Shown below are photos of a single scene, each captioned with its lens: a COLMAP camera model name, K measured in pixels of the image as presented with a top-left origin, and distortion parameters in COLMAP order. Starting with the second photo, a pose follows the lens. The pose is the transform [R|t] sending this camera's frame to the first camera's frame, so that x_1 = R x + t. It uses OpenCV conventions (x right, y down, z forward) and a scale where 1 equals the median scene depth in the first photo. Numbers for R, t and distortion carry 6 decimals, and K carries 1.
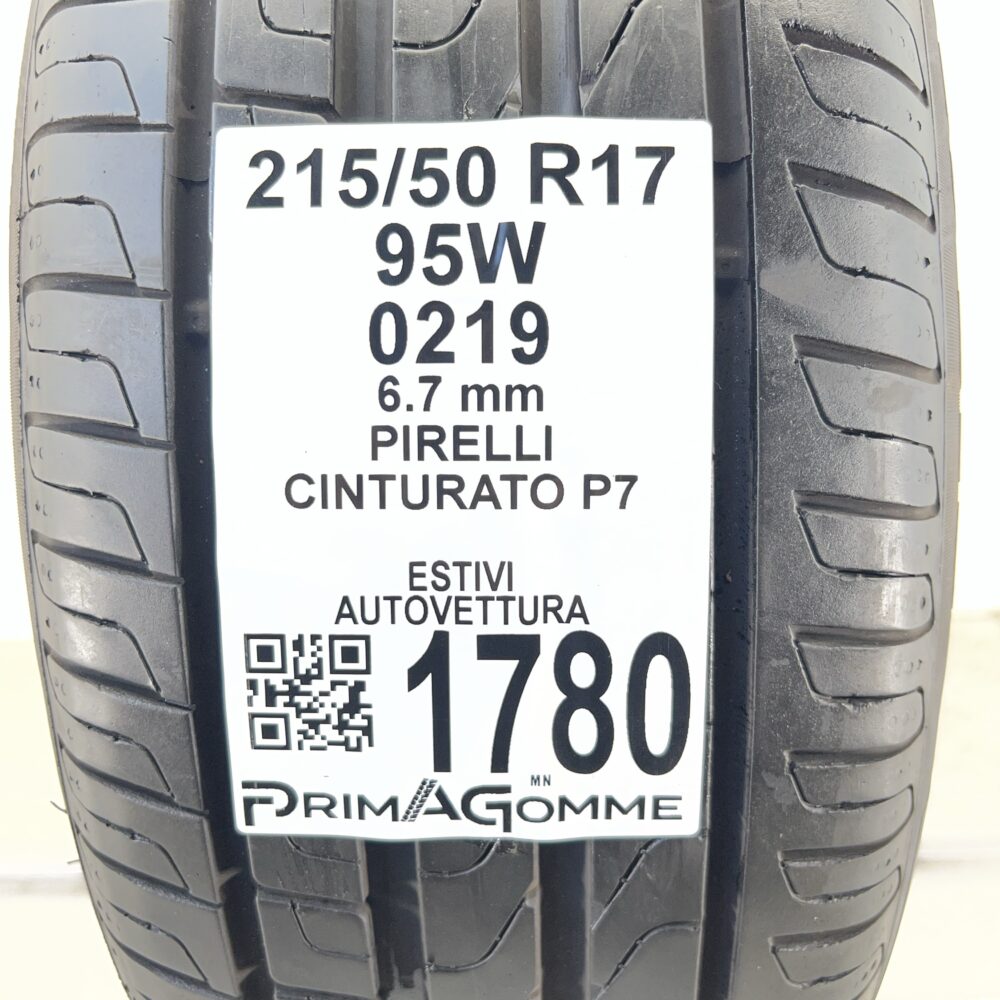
lens RADIAL K [[1102.8, 0, 497.1], [0, 1102.8, 503.4], [0, 0, 1]] dist [0.083941, 0.000000]
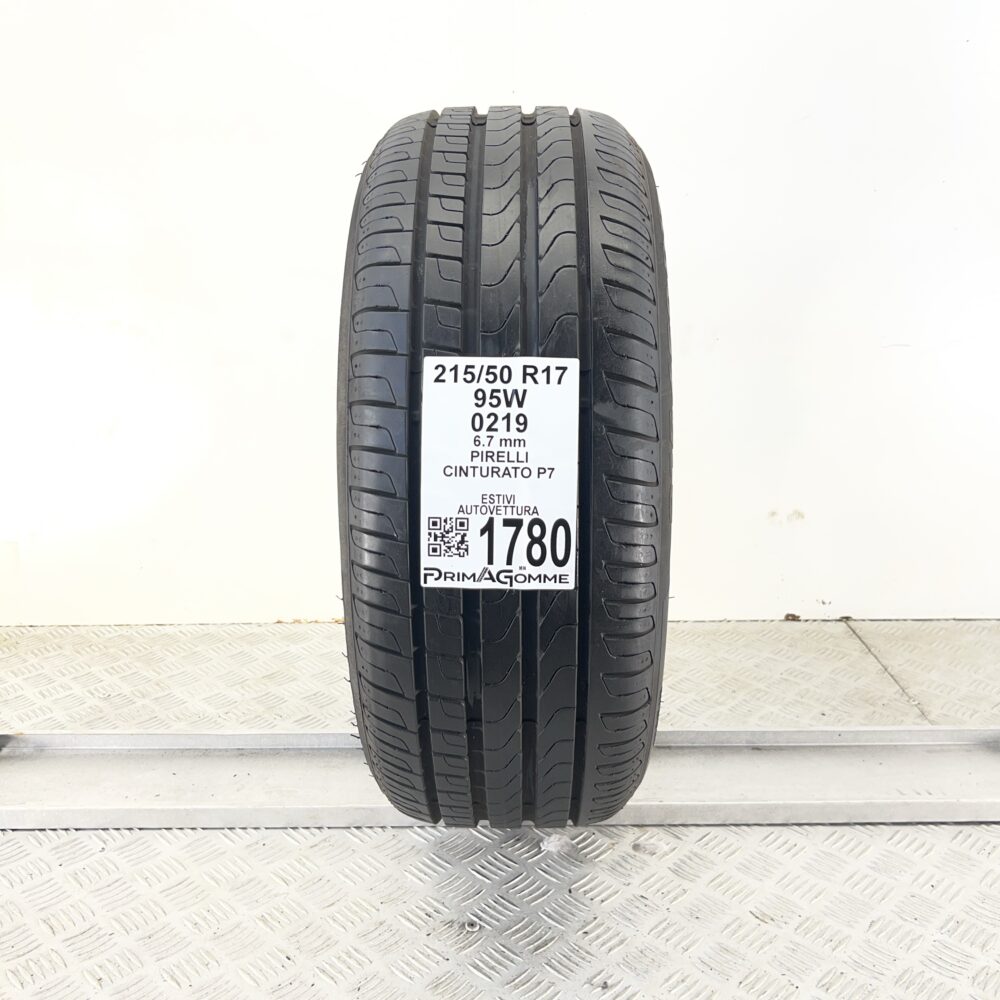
lens RADIAL K [[1102.8, 0, 501.9], [0, 1102.8, 498.5], [0, 0, 1]] dist [0.083941, 0.000000]
pose [[0.999768, 0.020263, 0.007238, -0.045071], [-0.019798, 0.998038, -0.059401, 0.250133], [-0.008427, 0.059244, 0.998208, -2.132960]]
